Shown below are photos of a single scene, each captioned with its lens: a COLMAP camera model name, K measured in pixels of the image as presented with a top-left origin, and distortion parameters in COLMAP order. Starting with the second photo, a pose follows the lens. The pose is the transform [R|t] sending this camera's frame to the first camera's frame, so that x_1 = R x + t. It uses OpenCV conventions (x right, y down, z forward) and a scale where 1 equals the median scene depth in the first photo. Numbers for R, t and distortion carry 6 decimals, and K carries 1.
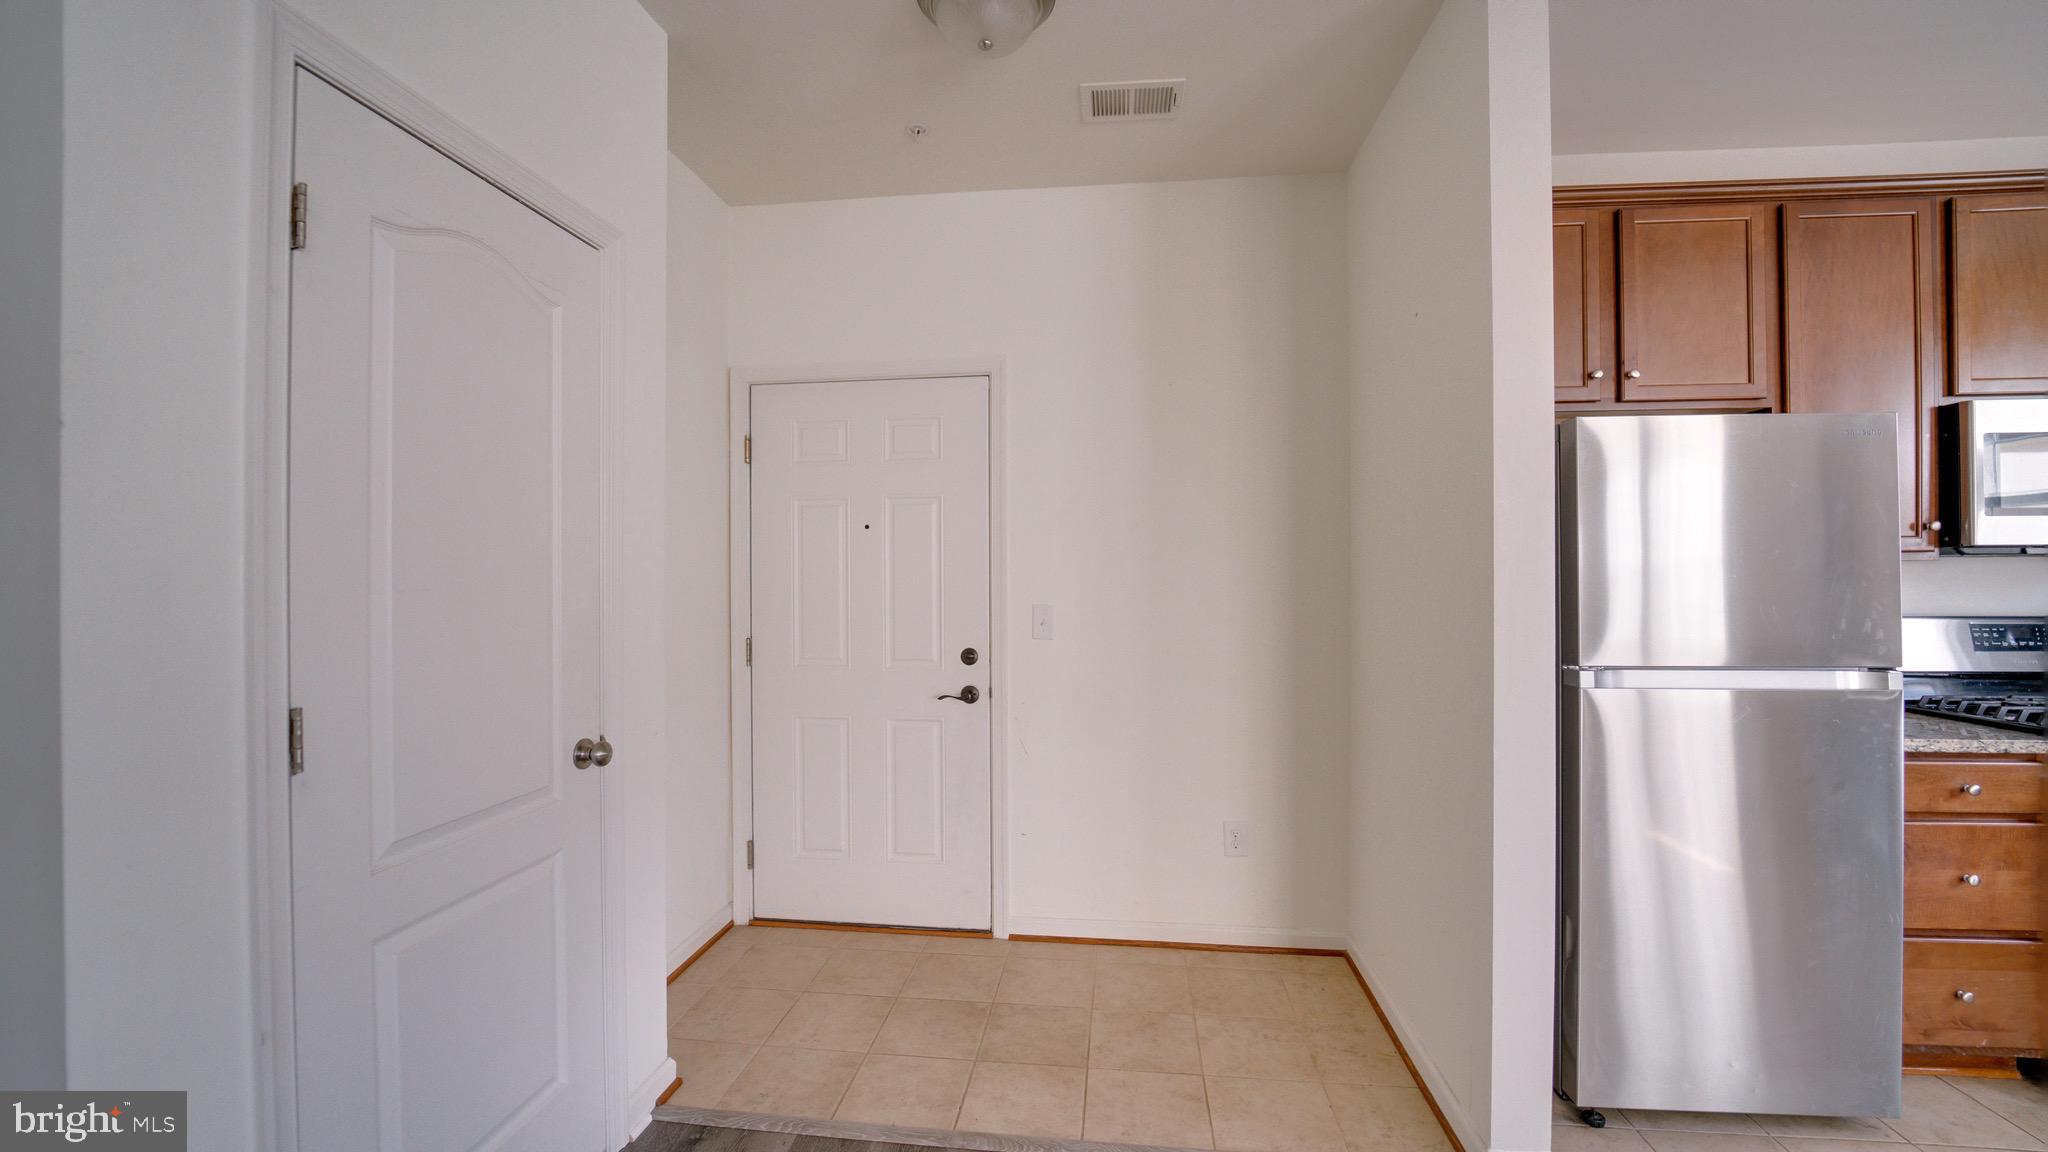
lens RADIAL K [[830.4, 0, 1025.5], [0, 830.4, 571.1], [0, 0, 1]] dist [-0.023621, -0.000273]
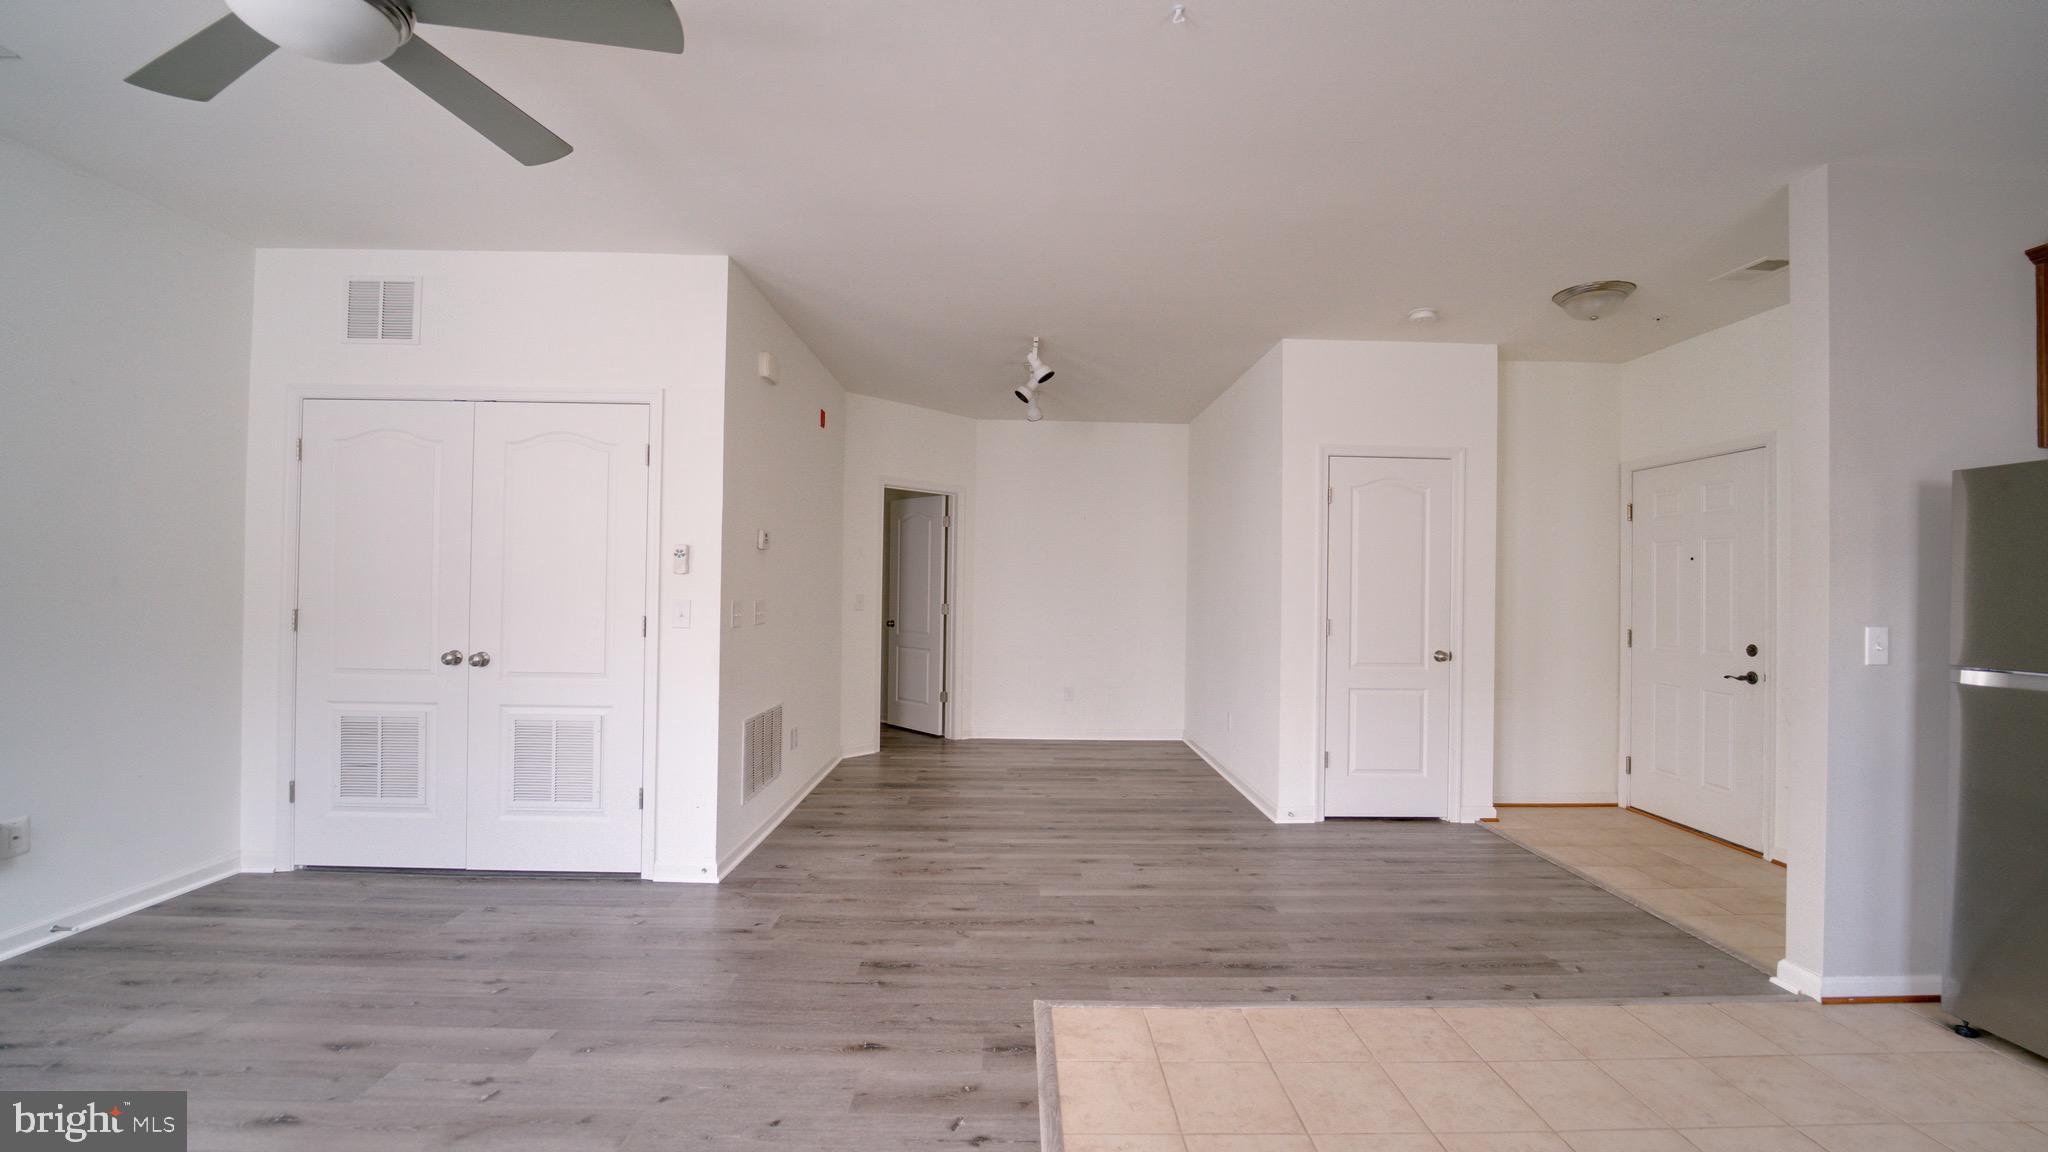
lens RADIAL K [[830.4, 0, 1029.3], [0, 830.4, 574.9], [0, 0, 1]] dist [-0.023621, -0.000273]
pose [[0.146504, -0.004856, -0.989198, 1.397683], [-0.013409, 0.999886, -0.006894, 0.002932], [0.989119, 0.014274, 0.146422, -0.499790]]
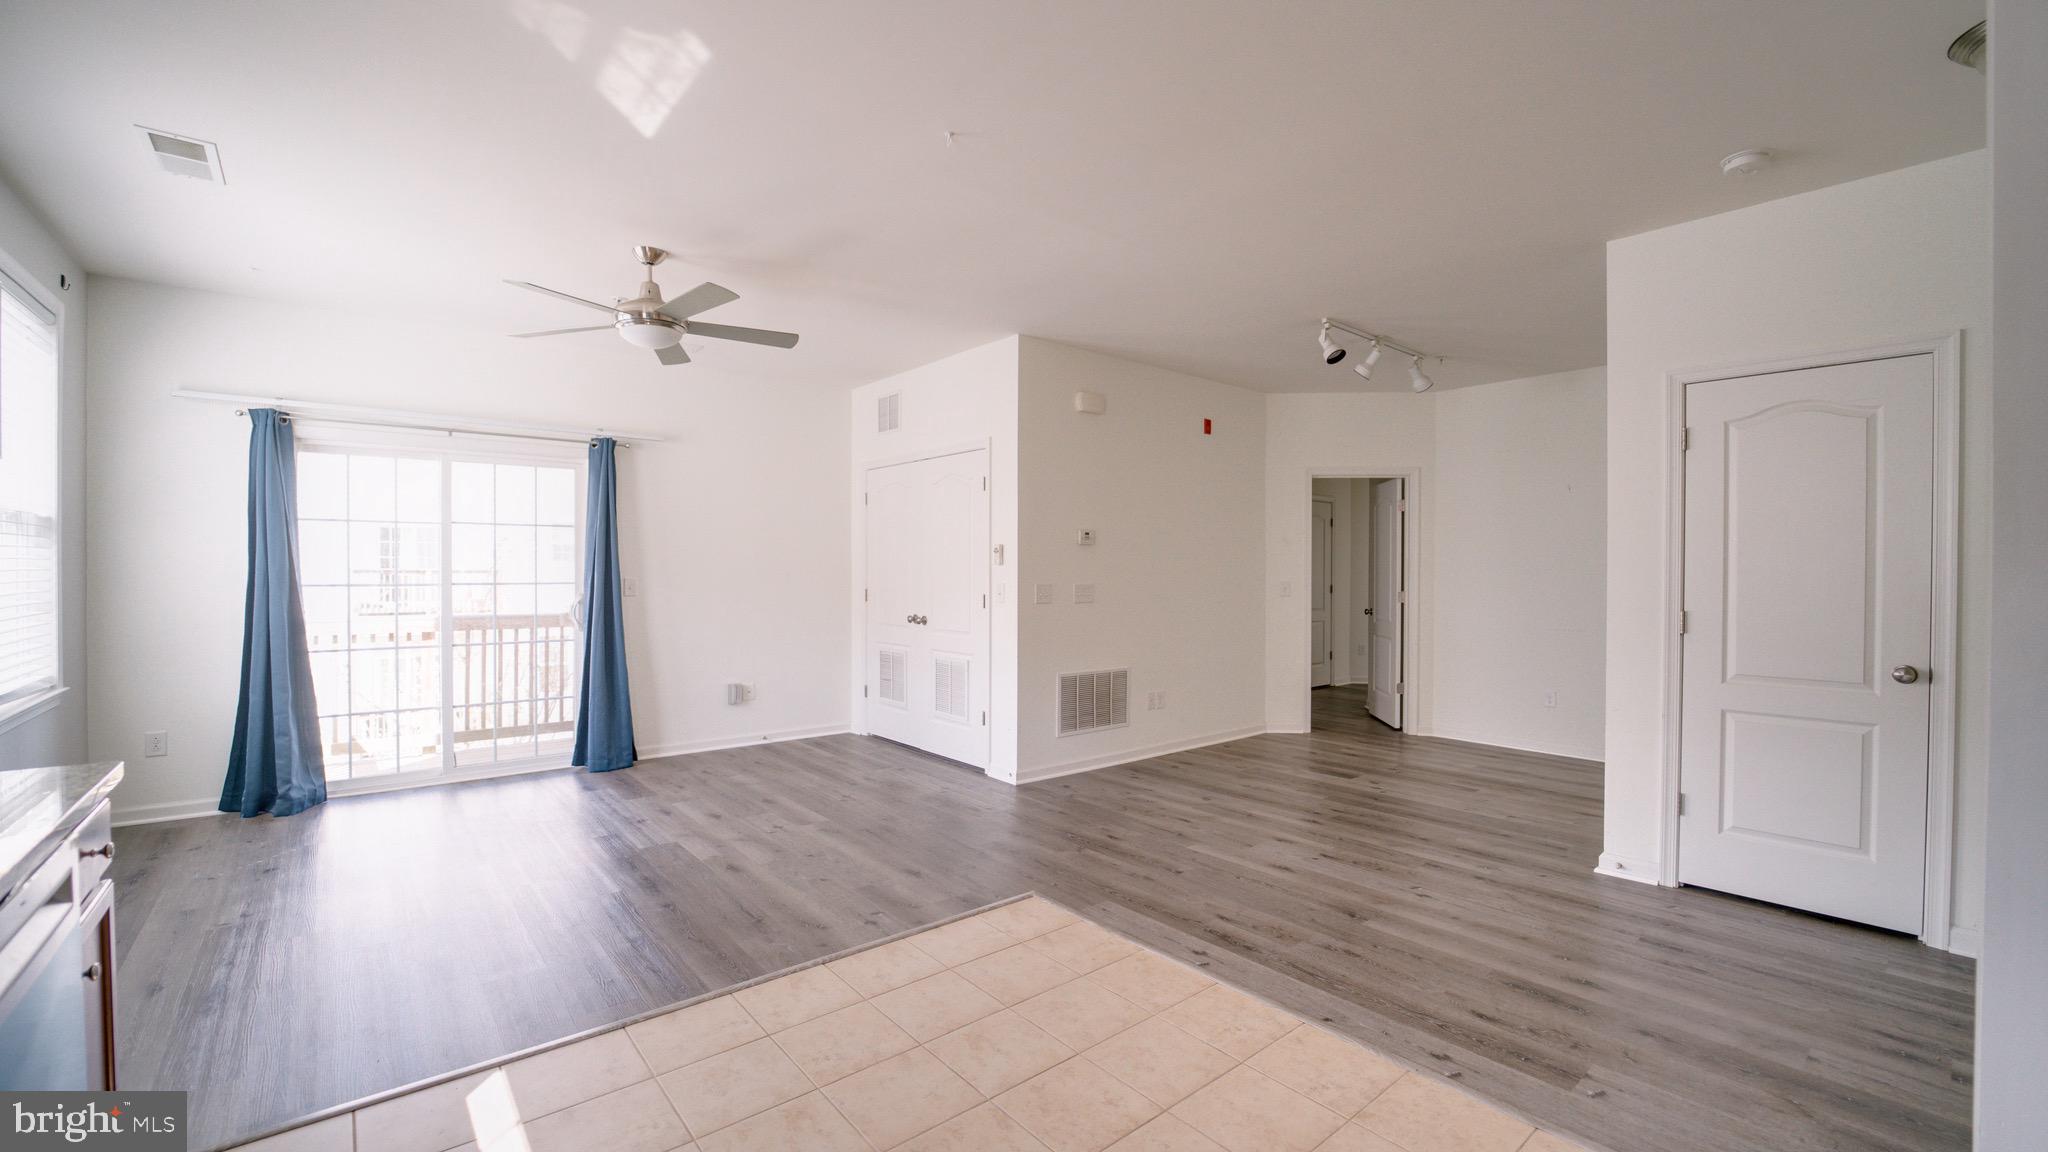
lens RADIAL K [[830.4, 0, 1026.7], [0, 830.4, 578.5], [0, 0, 1]] dist [-0.023621, -0.000273]
pose [[-0.681212, 0.009193, -0.732028, 1.351040], [0.002251, 0.999943, 0.010464, 0.012346], [0.732082, 0.005480, -0.681194, 0.616736]]
